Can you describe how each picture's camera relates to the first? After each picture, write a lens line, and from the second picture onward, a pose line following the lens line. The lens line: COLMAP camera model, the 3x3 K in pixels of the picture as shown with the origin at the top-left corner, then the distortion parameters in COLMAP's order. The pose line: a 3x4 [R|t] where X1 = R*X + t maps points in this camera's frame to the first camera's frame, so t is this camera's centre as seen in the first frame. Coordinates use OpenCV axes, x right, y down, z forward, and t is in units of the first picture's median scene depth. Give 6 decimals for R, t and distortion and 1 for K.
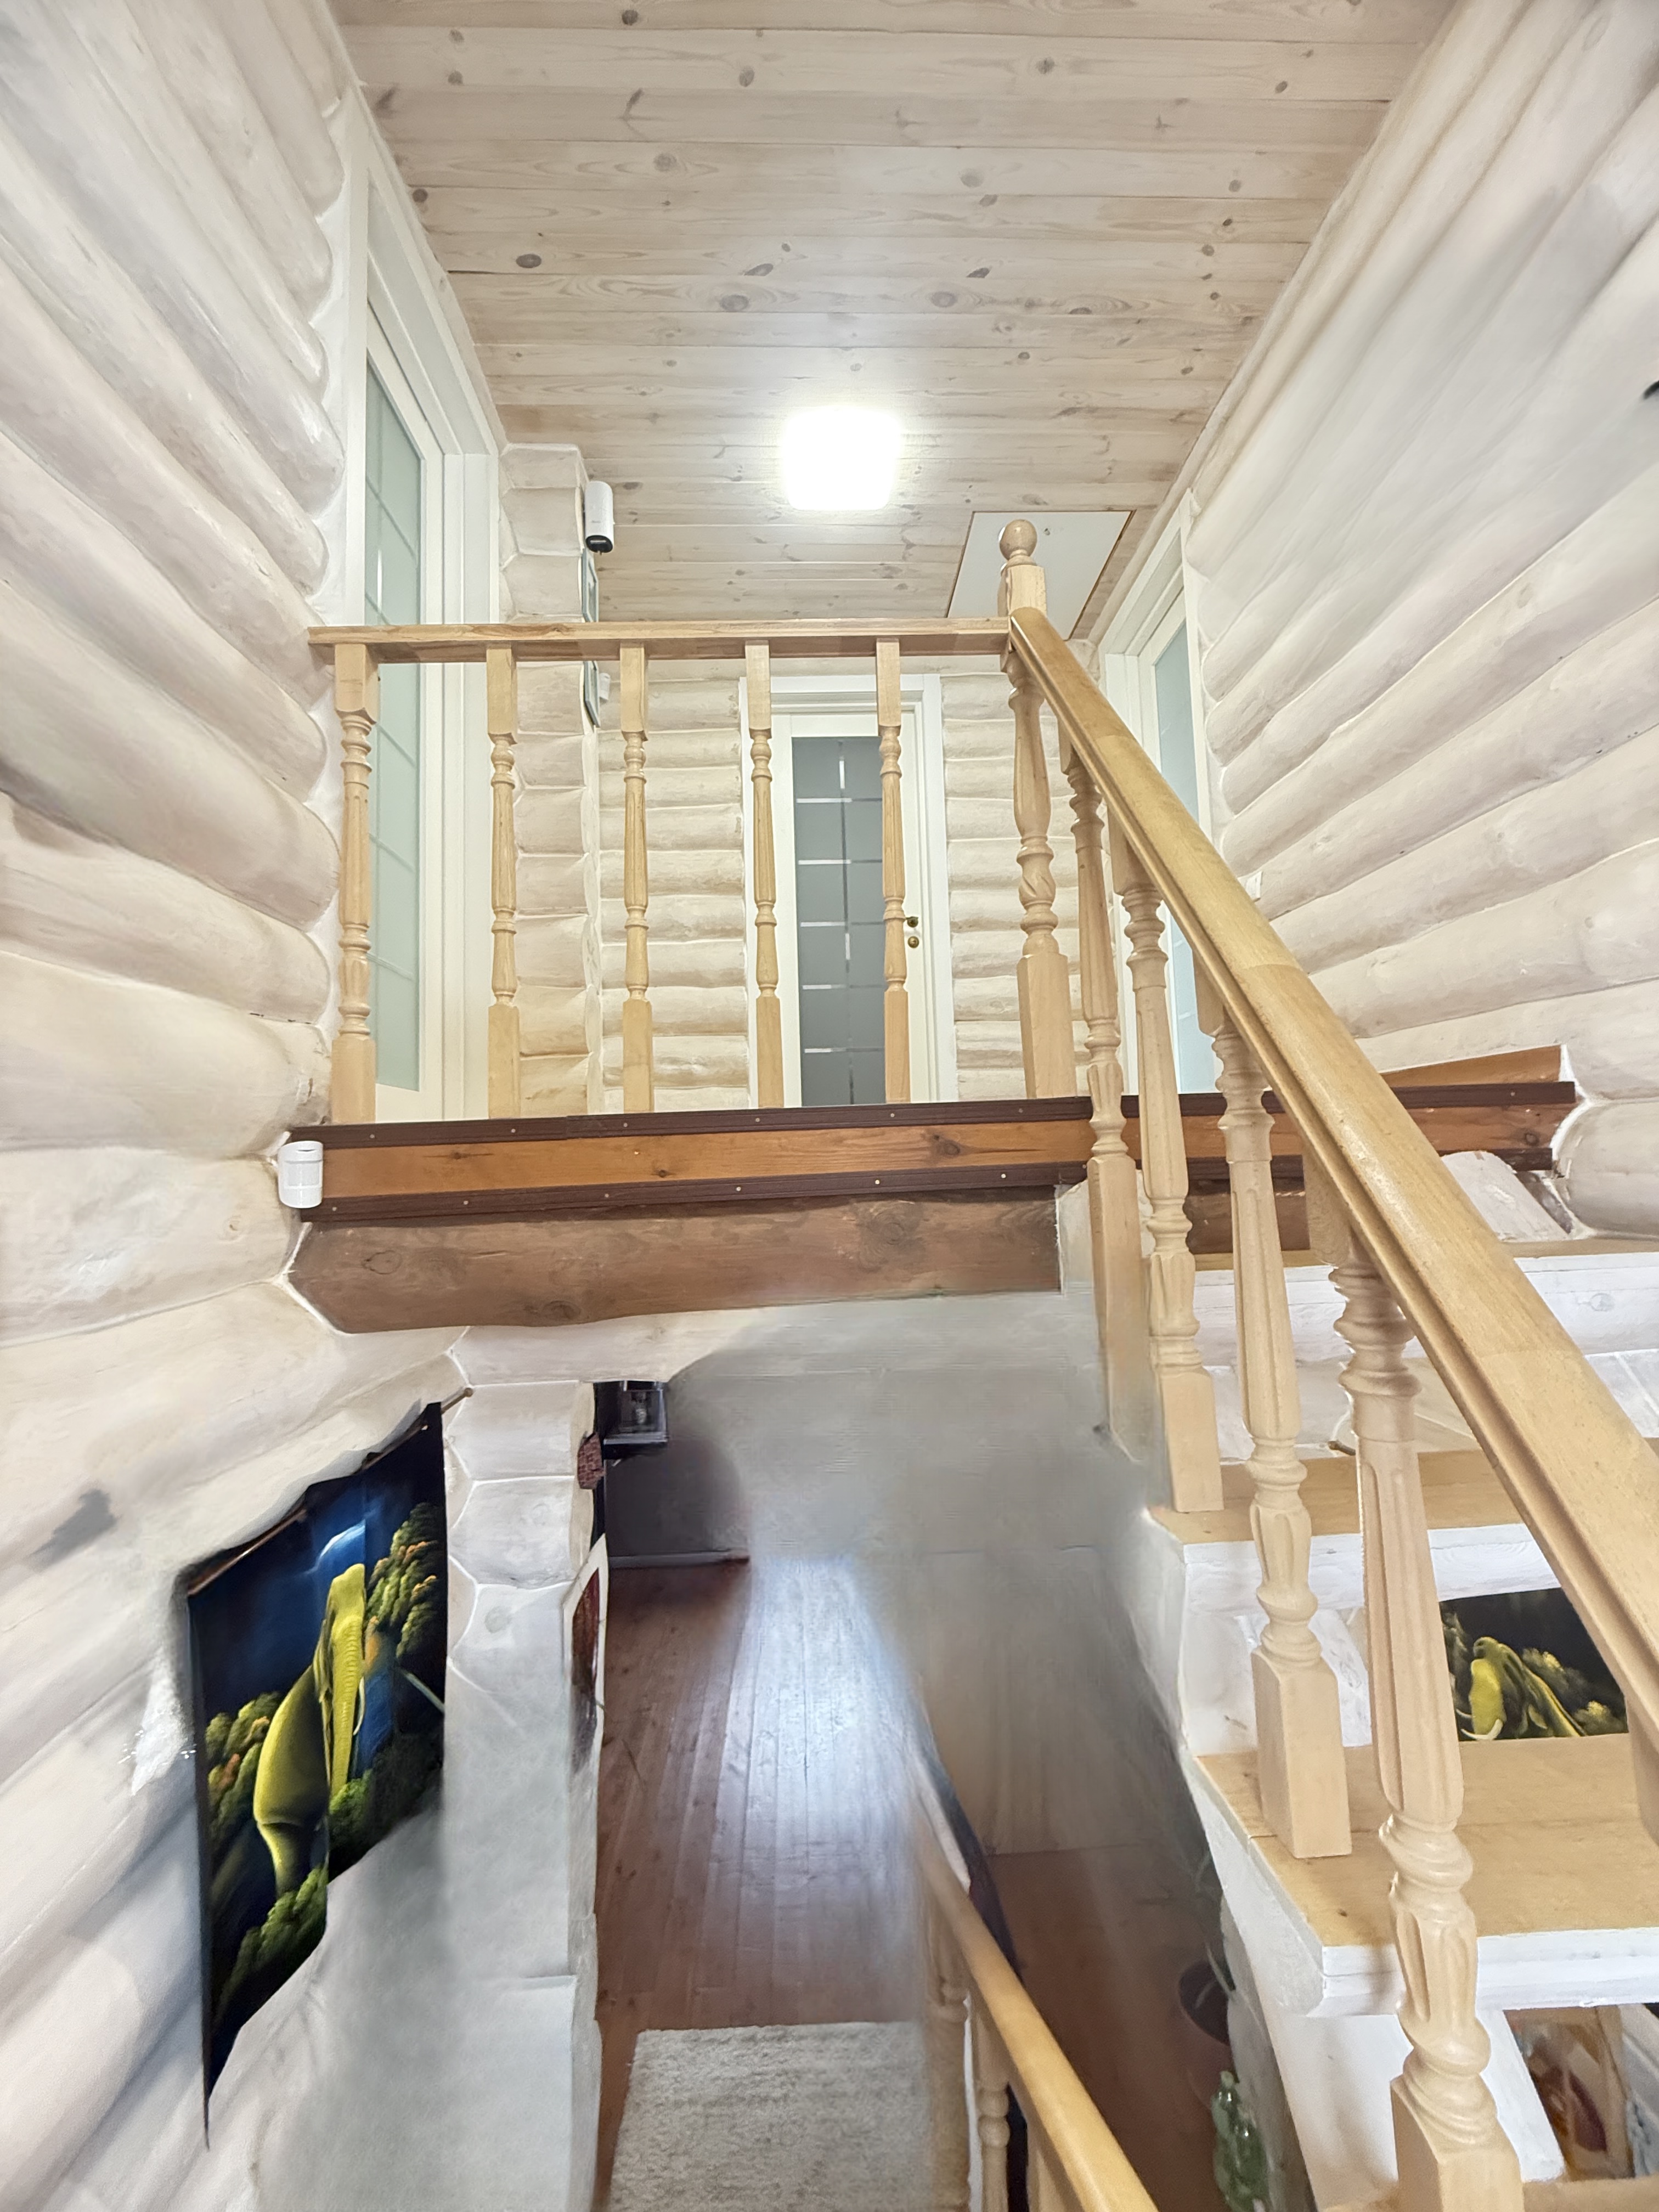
lens RADIAL K [[884.8, 0, 828.0], [0, 884.8, 1098.7], [0, 0, 1]] dist [0.000032, -0.000017]
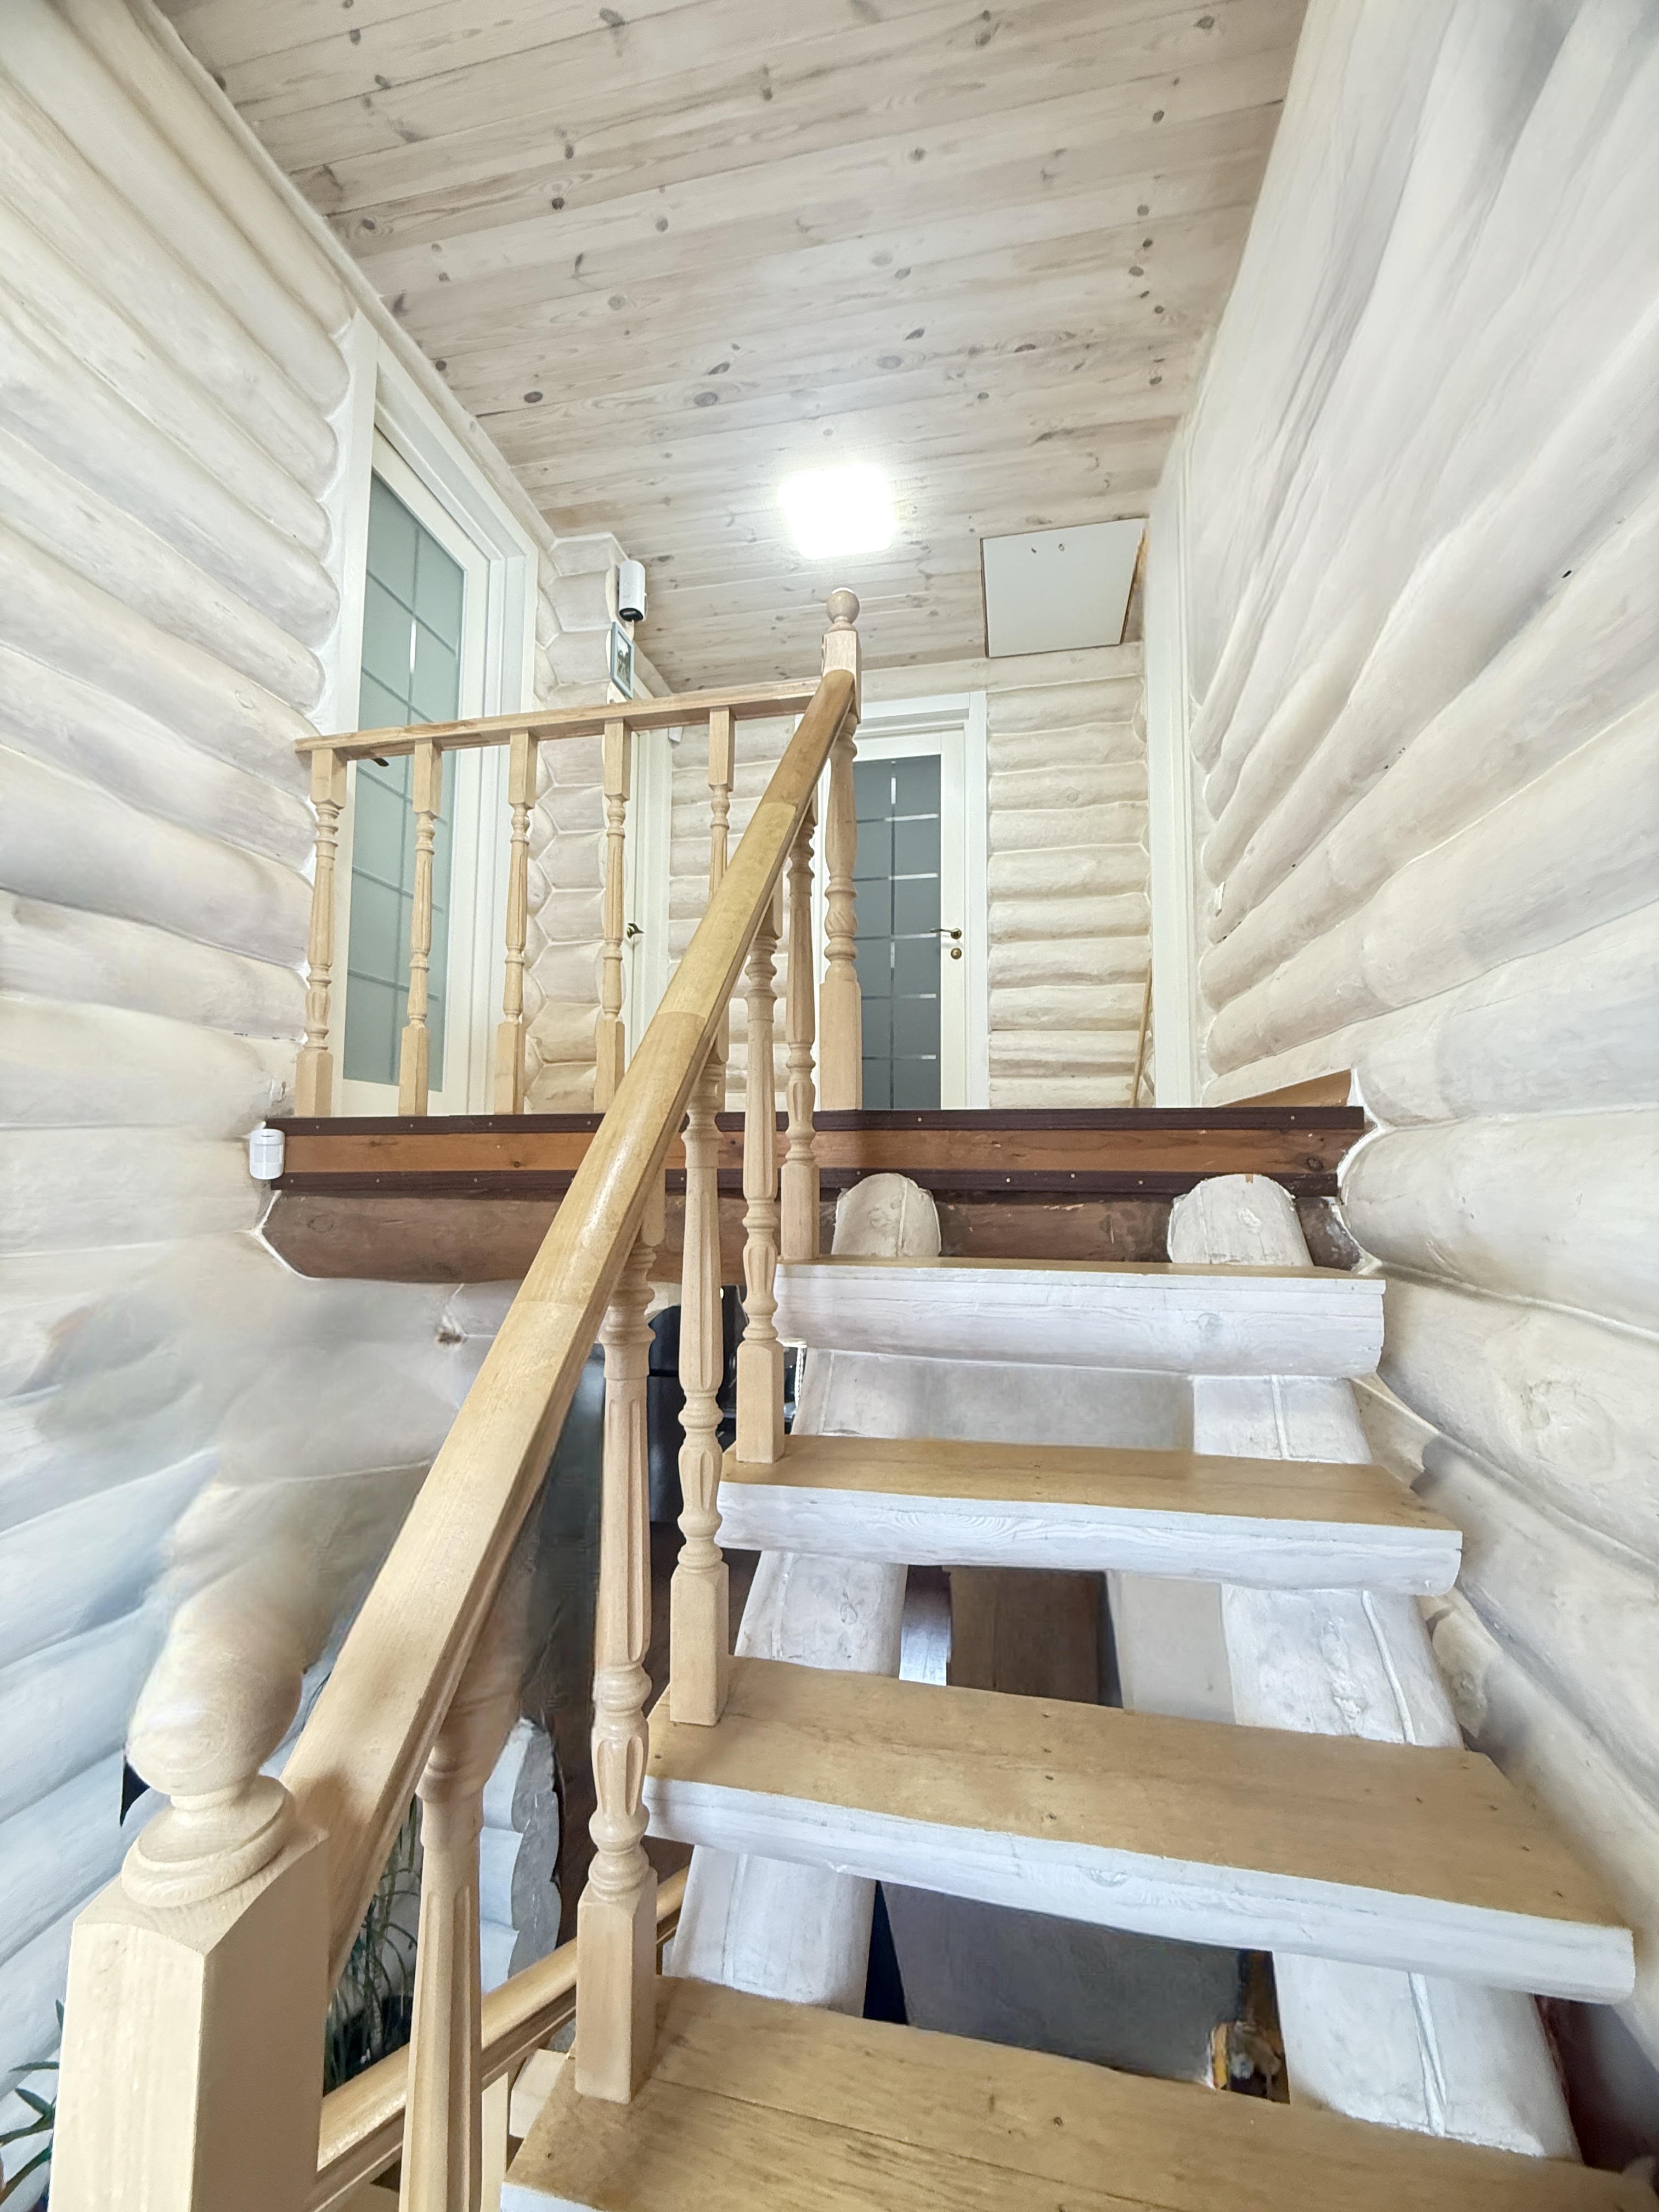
lens RADIAL K [[884.8, 0, 825.5], [0, 884.8, 1099.3], [0, 0, 1]] dist [0.000032, -0.000017]
pose [[0.970173, 0.021906, -0.241421, 0.383769], [-0.022038, 0.999755, 0.002151, -0.012899], [0.241409, 0.003233, 0.970418, -0.064764]]
